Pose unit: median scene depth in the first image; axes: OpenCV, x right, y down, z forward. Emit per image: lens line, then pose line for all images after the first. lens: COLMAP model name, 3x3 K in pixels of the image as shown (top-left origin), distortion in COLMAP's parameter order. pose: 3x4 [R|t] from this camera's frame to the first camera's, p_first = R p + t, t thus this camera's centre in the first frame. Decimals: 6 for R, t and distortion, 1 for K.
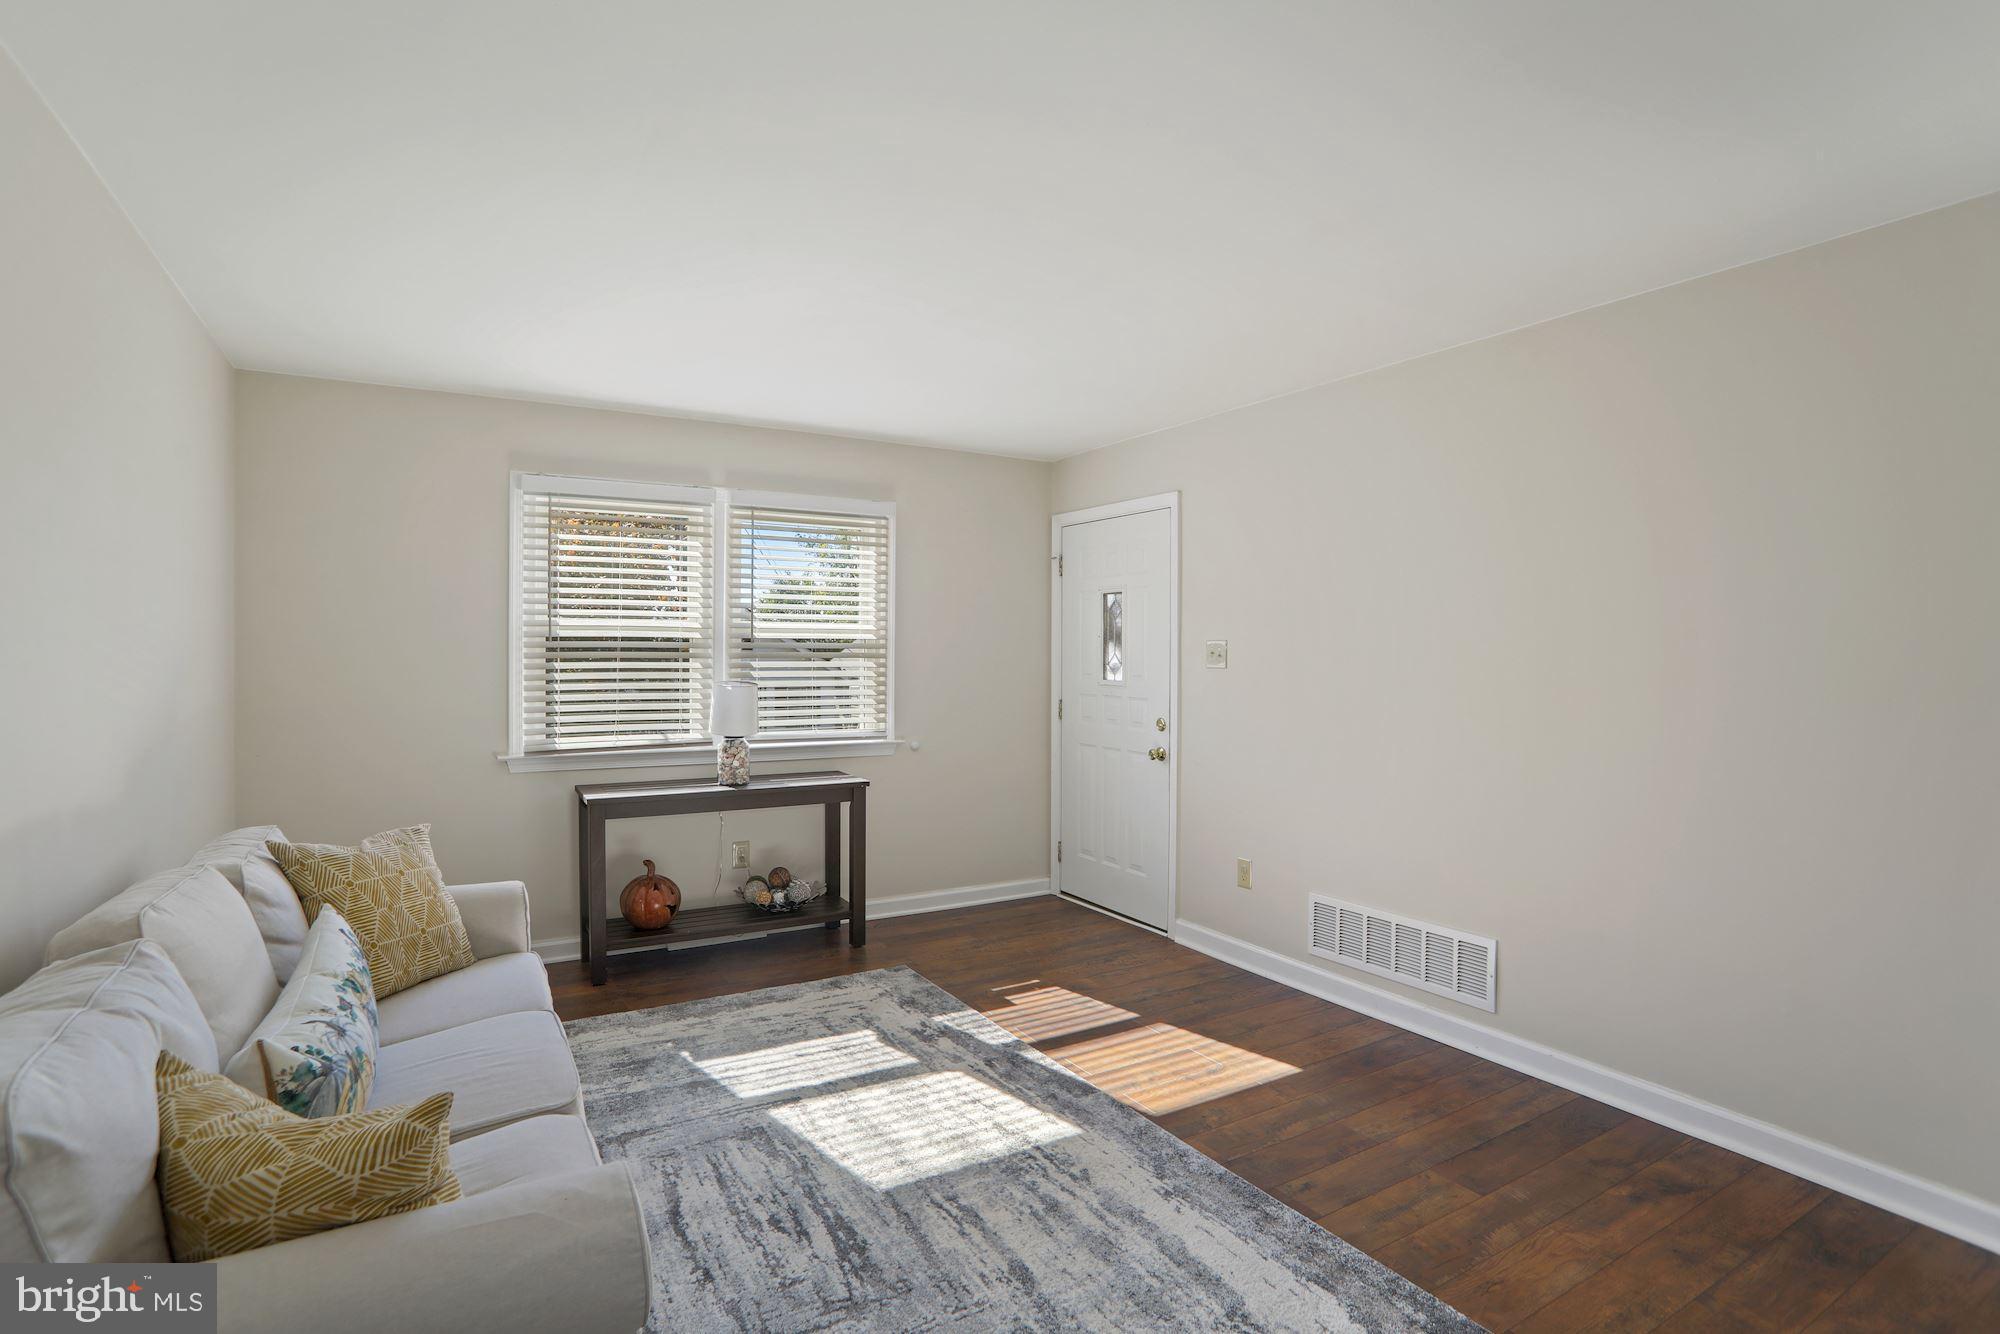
lens RADIAL K [[976.3, 0, 994.9], [0, 976.3, 670.7], [0, 0, 1]] dist [-0.087982, 0.039062]
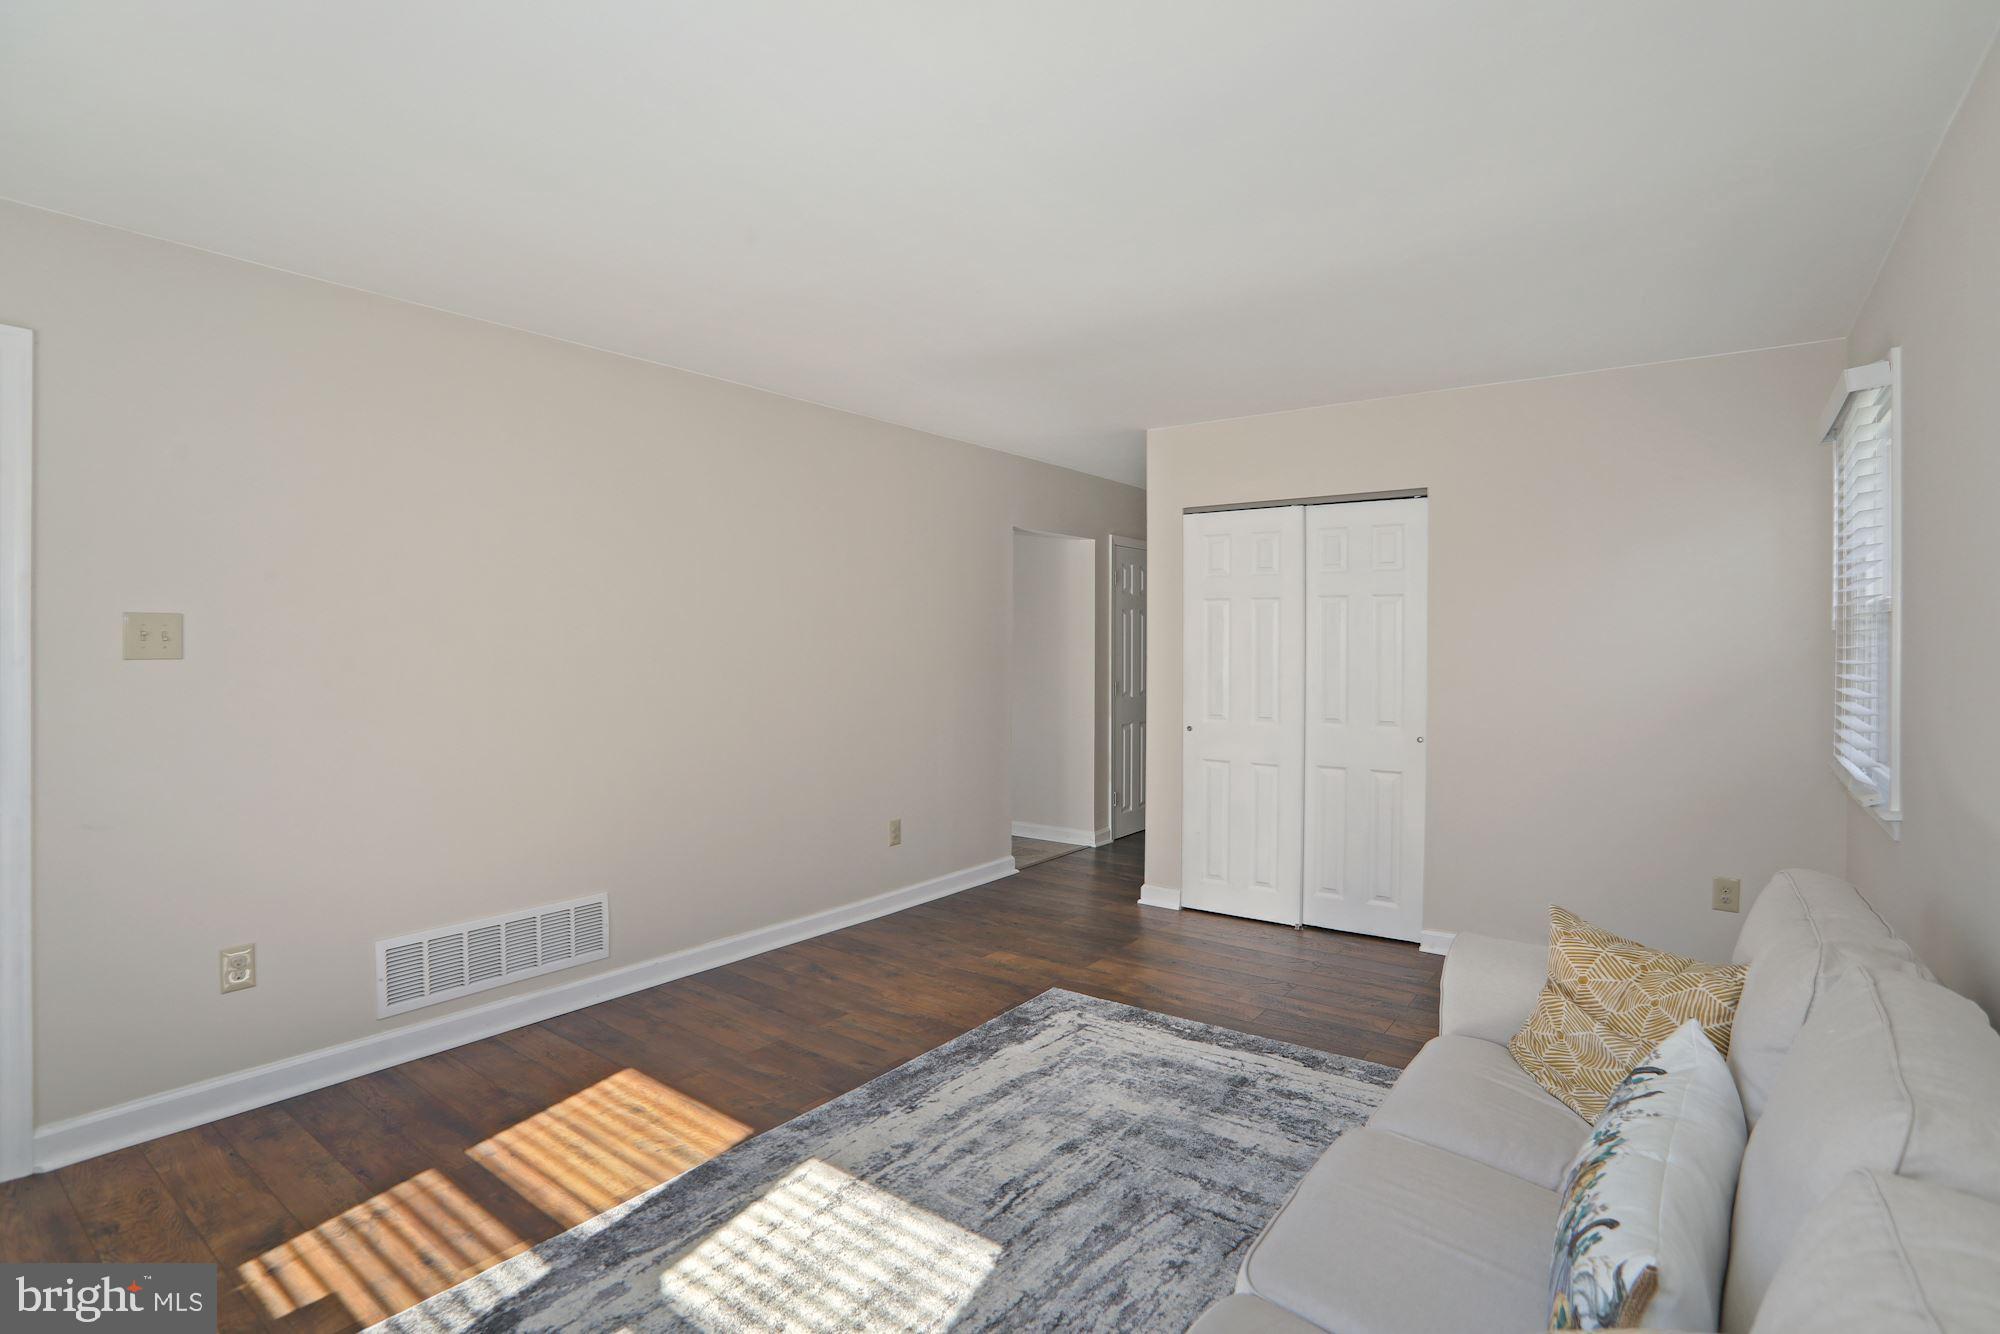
lens RADIAL K [[968.3, 0, 991.4], [0, 968.3, 663.1], [0, 0, 1]] dist [-0.089400, 0.039488]
pose [[-0.382488, -0.021343, 0.923714, -0.773518], [0.009432, 0.999591, 0.027001, -0.016373], [-0.923912, 0.019040, -0.382130, 1.139667]]
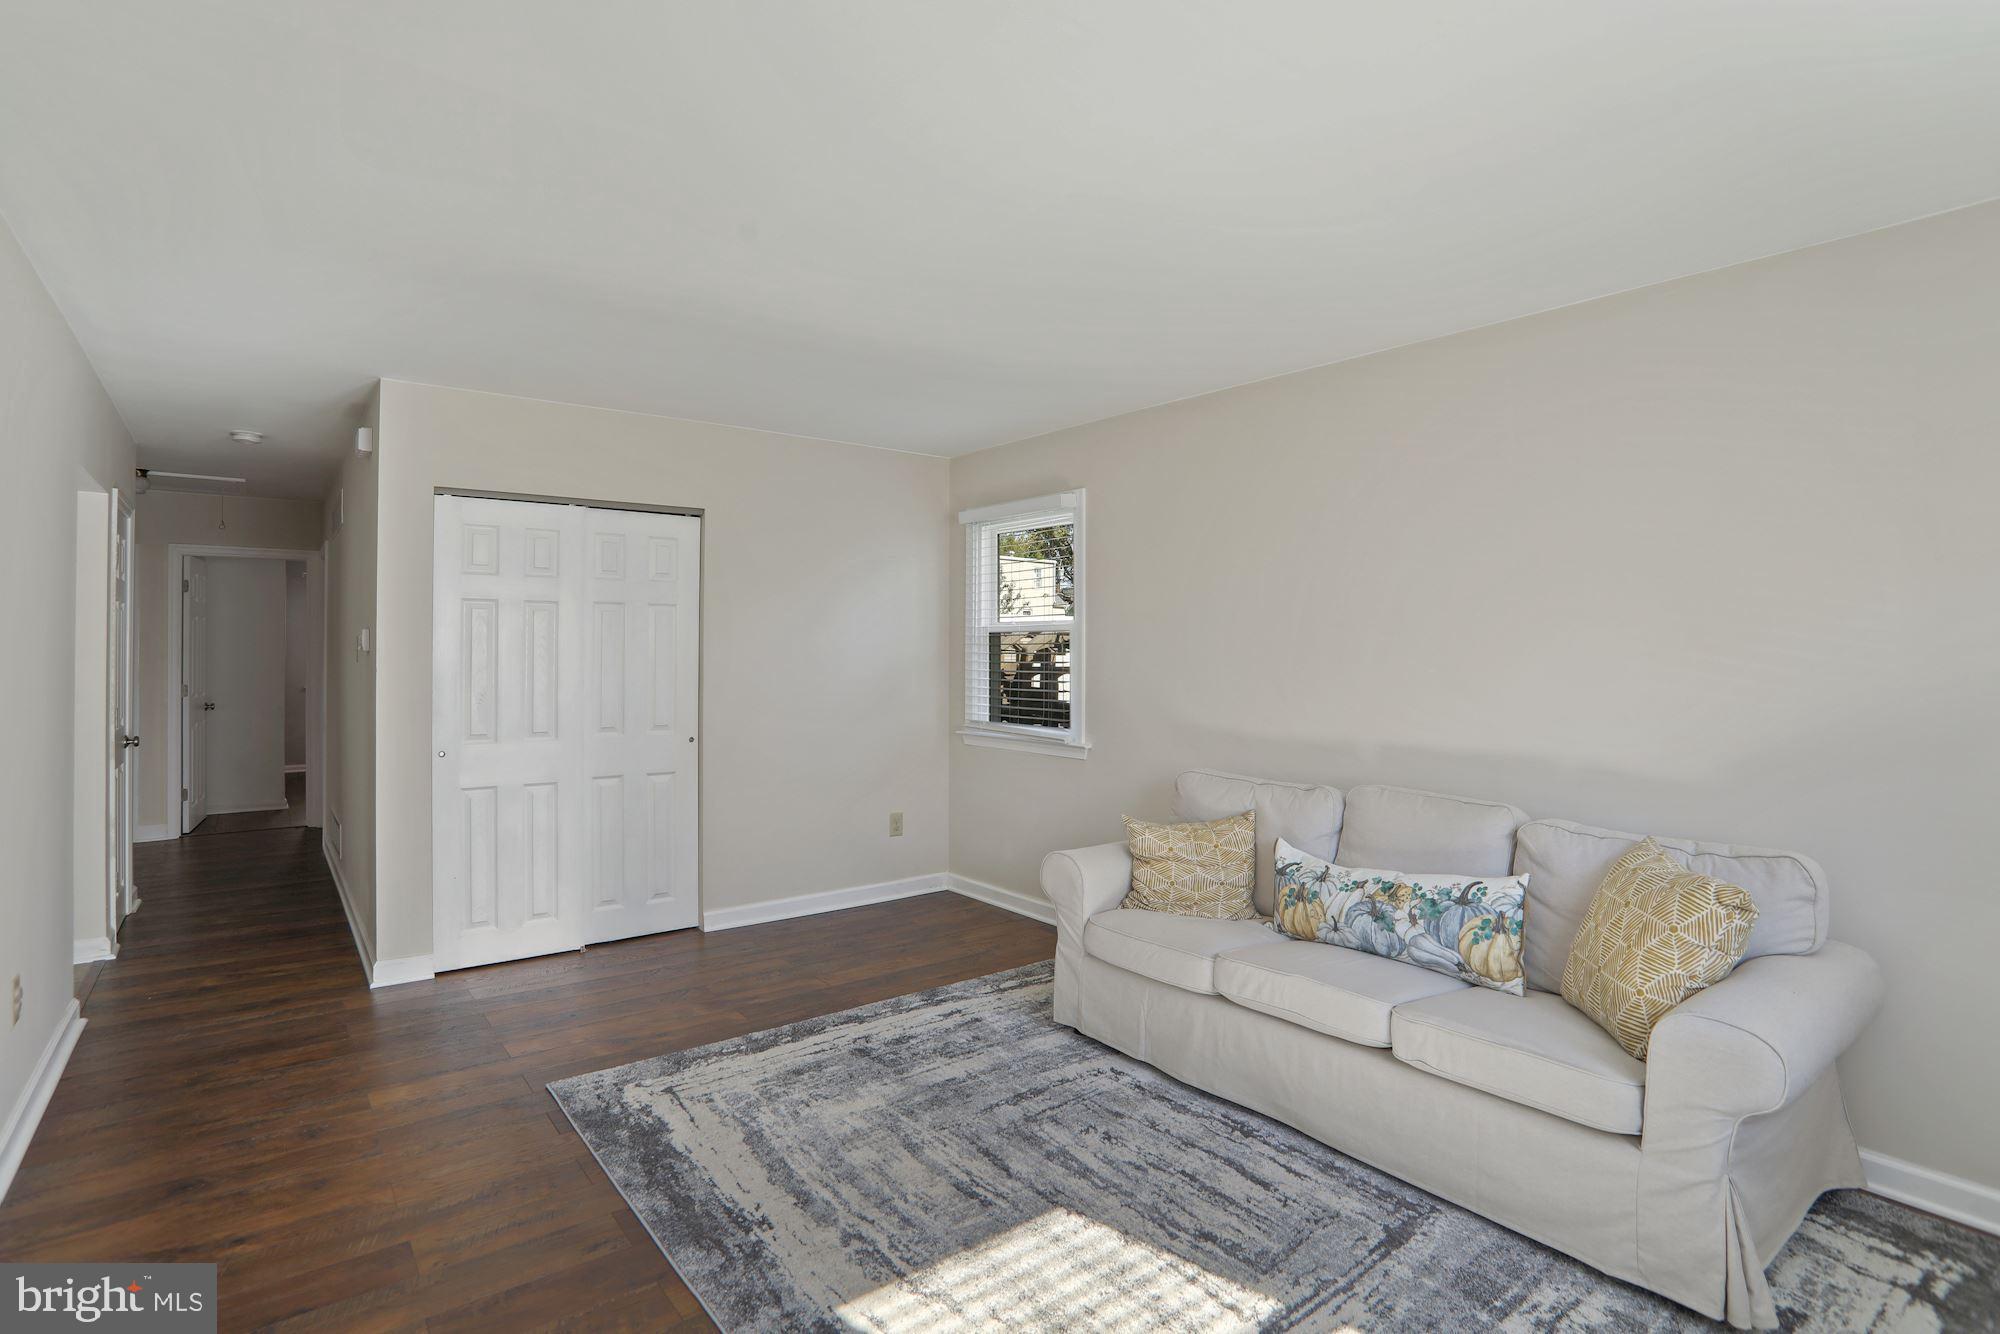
lens RADIAL K [[968.3, 0, 991.4], [0, 968.3, 663.1], [0, 0, 1]] dist [-0.089400, 0.039488]
pose [[-0.990733, -0.005967, -0.135695, 0.072308], [-0.008821, 0.999752, 0.020443, -0.018958], [0.135539, 0.021450, -0.990540, 1.643452]]
